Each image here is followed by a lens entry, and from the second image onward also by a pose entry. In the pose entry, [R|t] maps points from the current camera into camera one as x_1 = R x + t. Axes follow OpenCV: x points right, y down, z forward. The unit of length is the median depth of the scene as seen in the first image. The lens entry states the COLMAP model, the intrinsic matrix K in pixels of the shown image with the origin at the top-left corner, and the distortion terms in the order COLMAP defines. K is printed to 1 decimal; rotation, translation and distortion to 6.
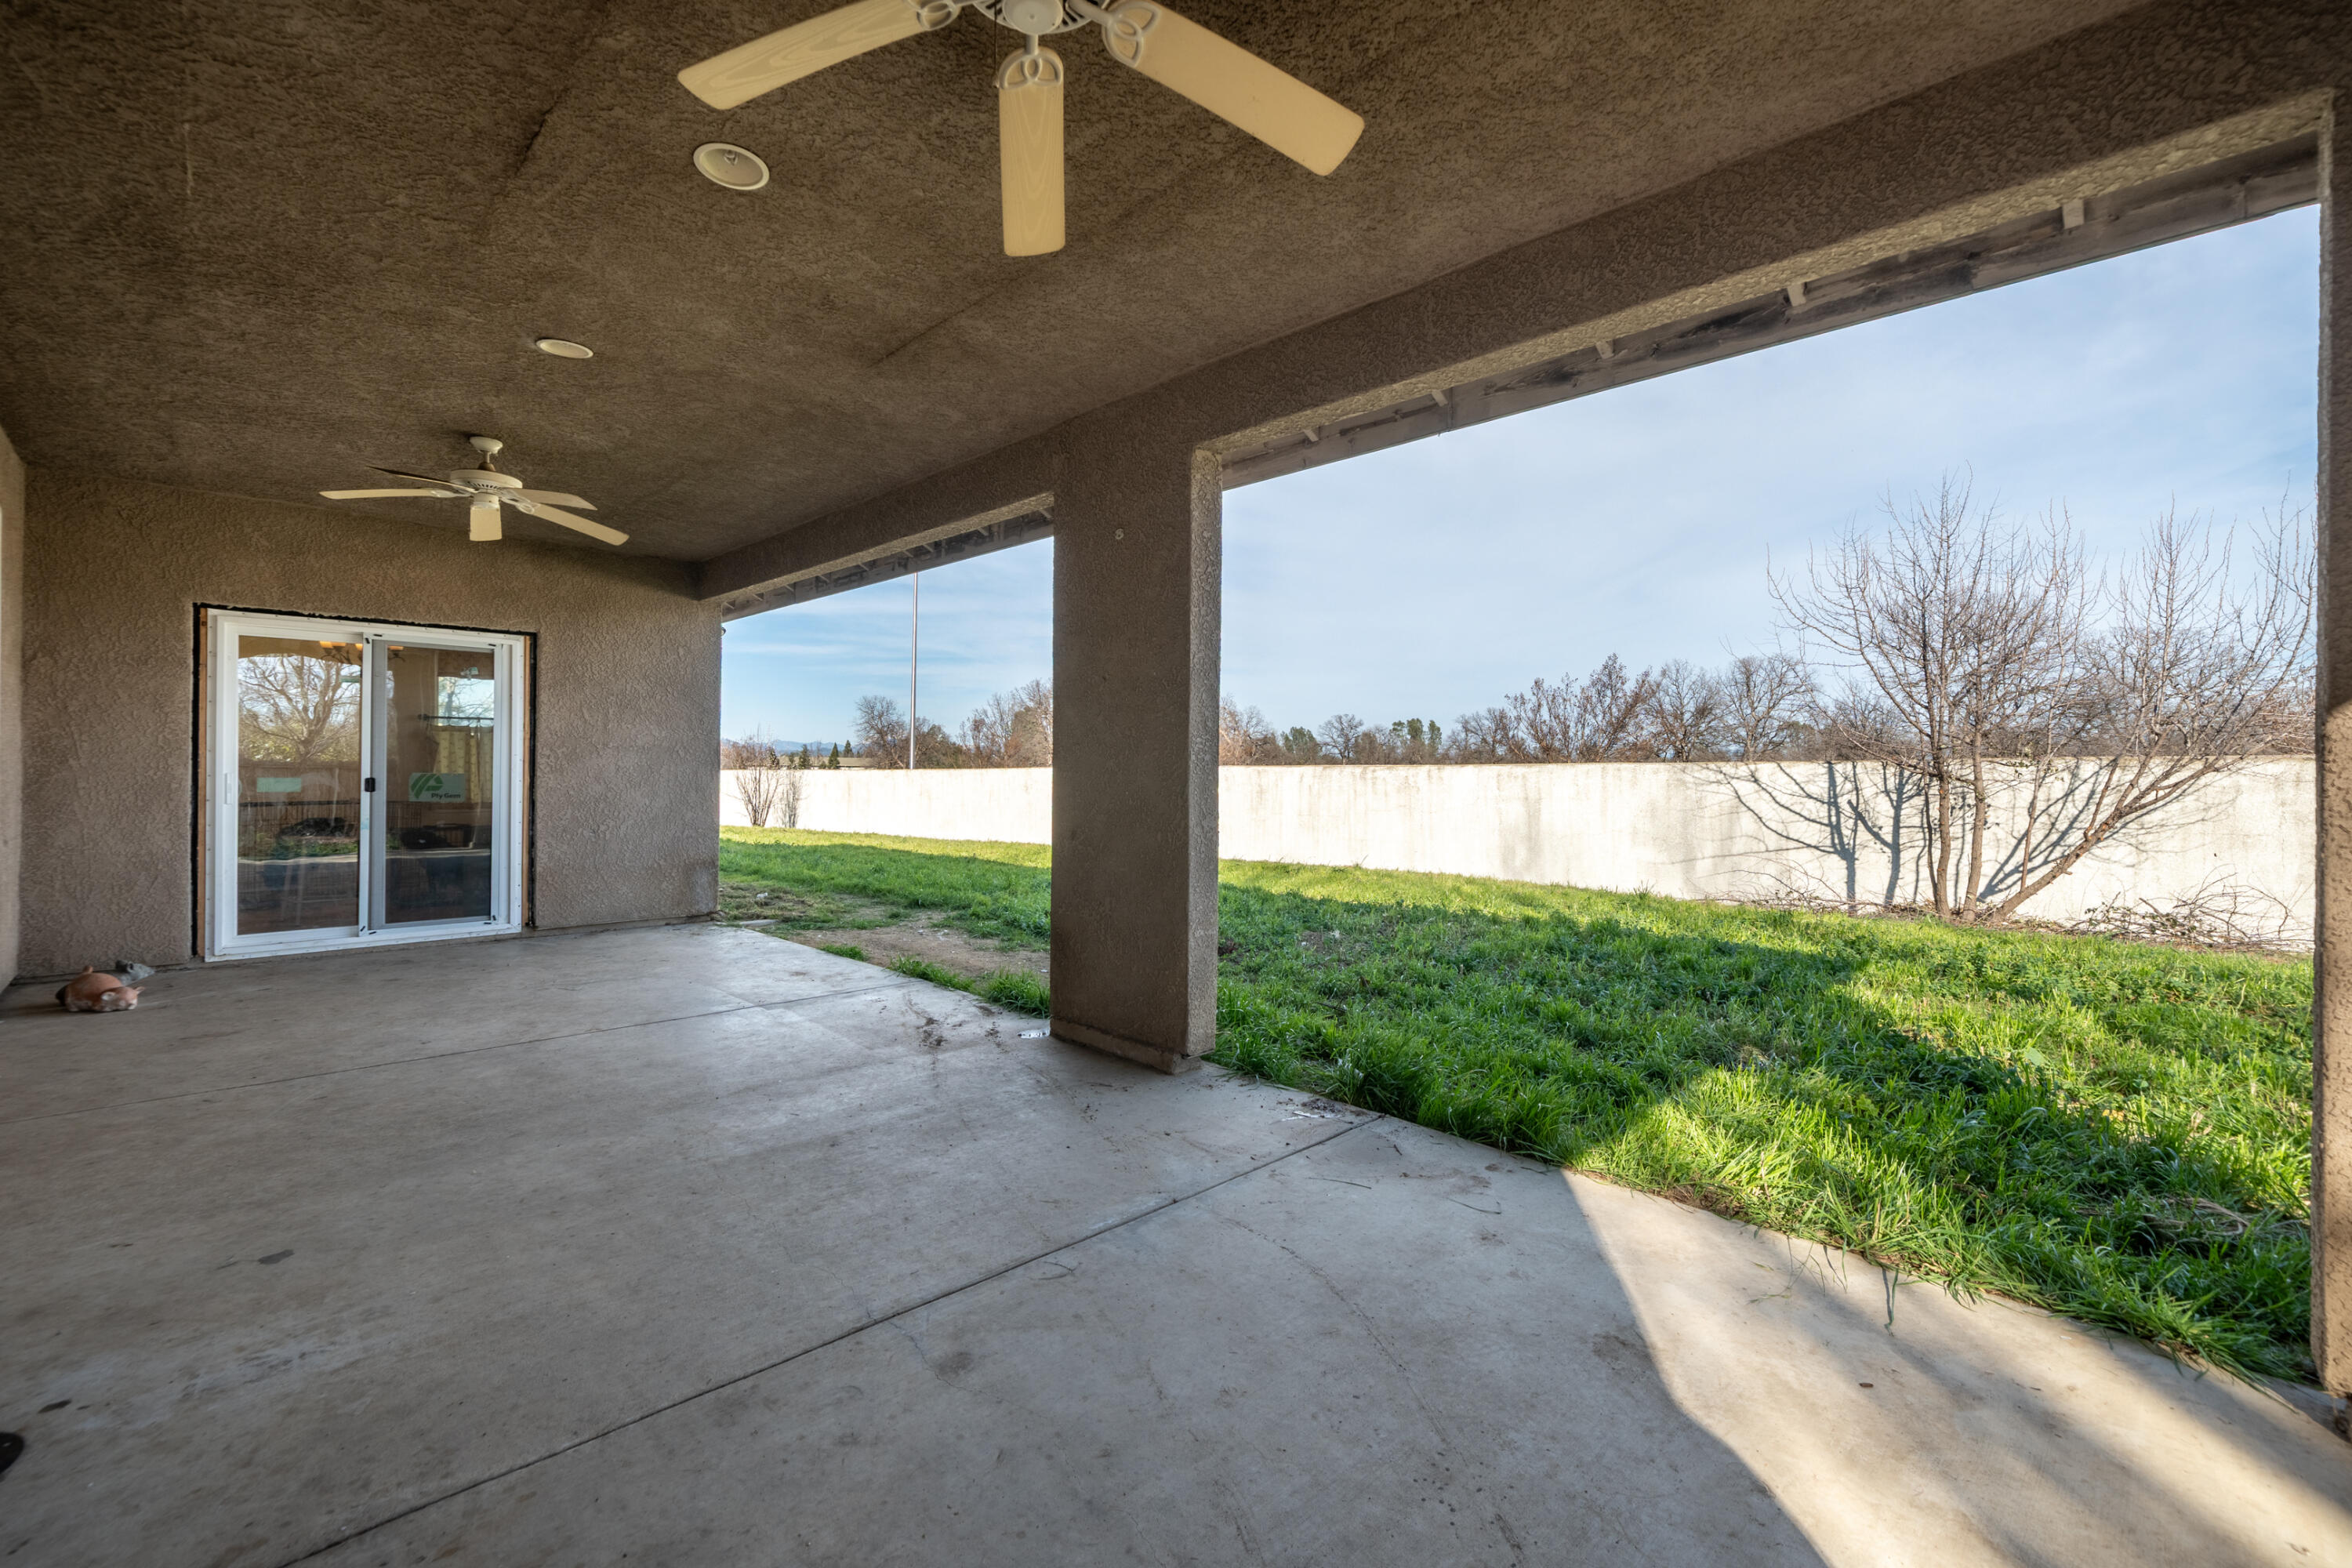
lens RADIAL K [[961.7, 0, 1178.2], [0, 961.7, 777.1], [0, 0, 1]] dist [0.000459, 0.000267]
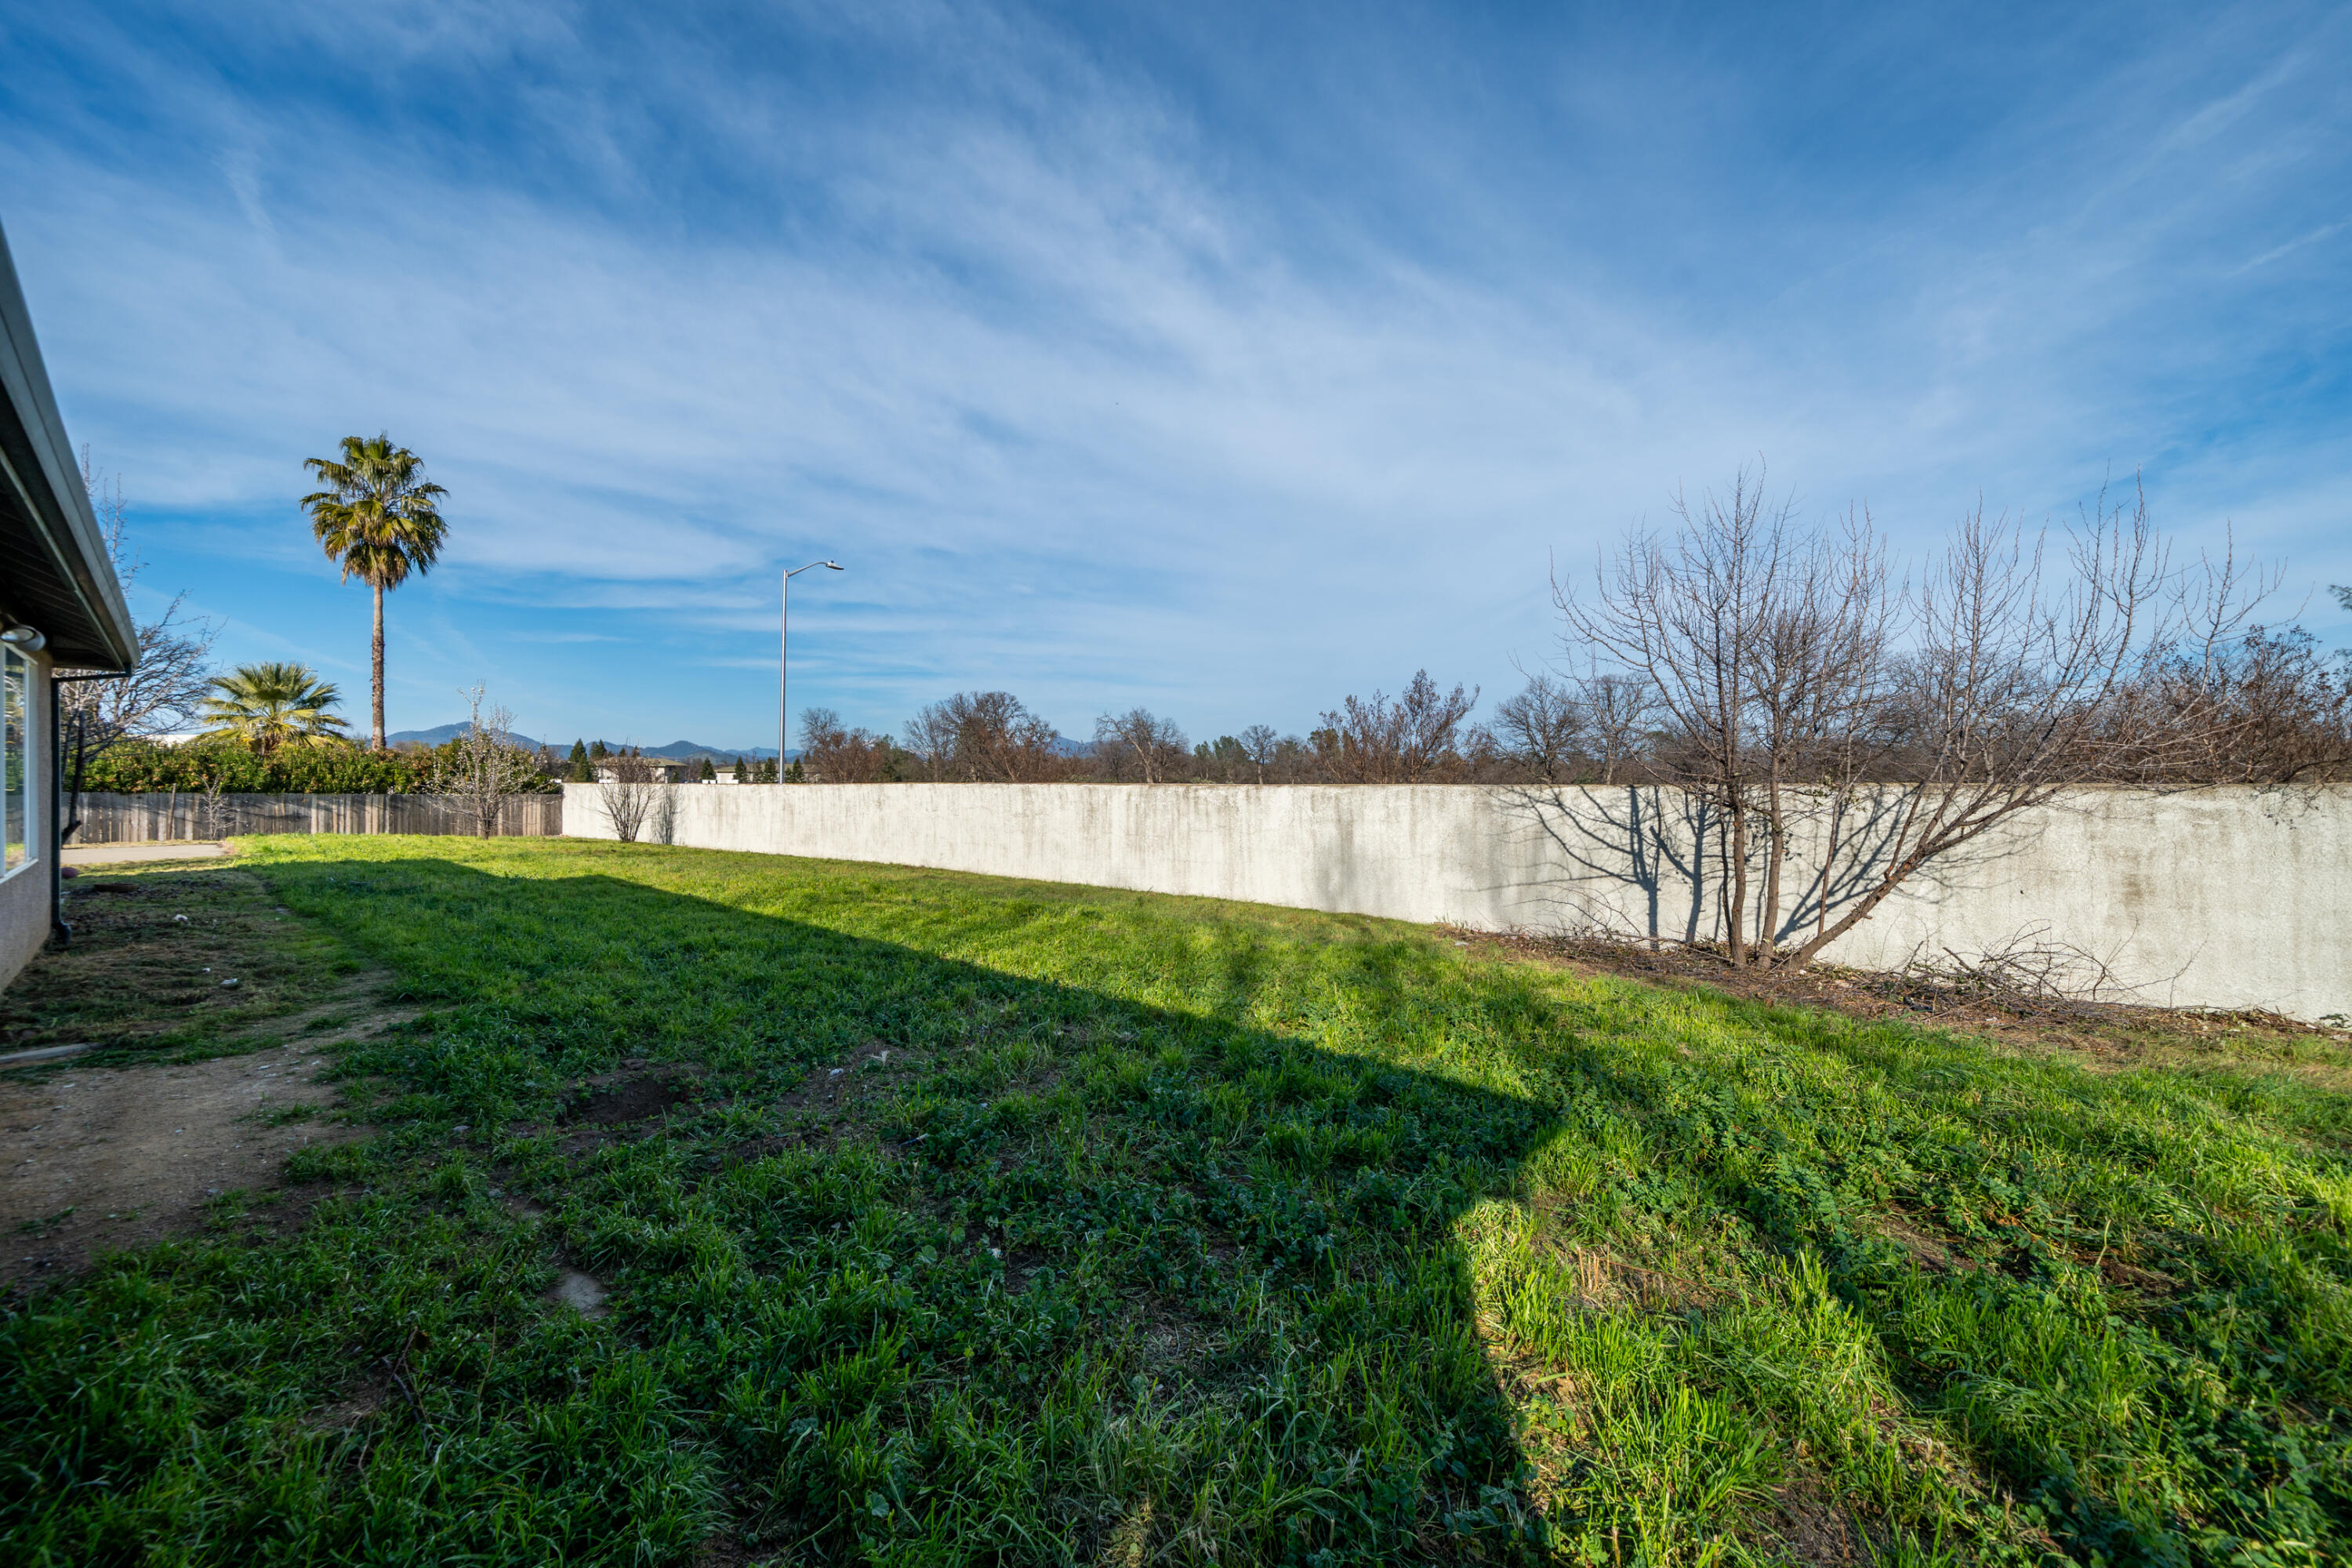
lens RADIAL K [[859.2, 0, 1173.5], [0, 859.2, 784.6], [0, 0, 1]] dist [-0.001791, -0.000678]
pose [[0.998601, -0.003288, 0.052769, 0.205168], [0.003006, 0.999981, 0.005428, -0.025199], [-0.052786, -0.005262, 0.998592, 0.205538]]
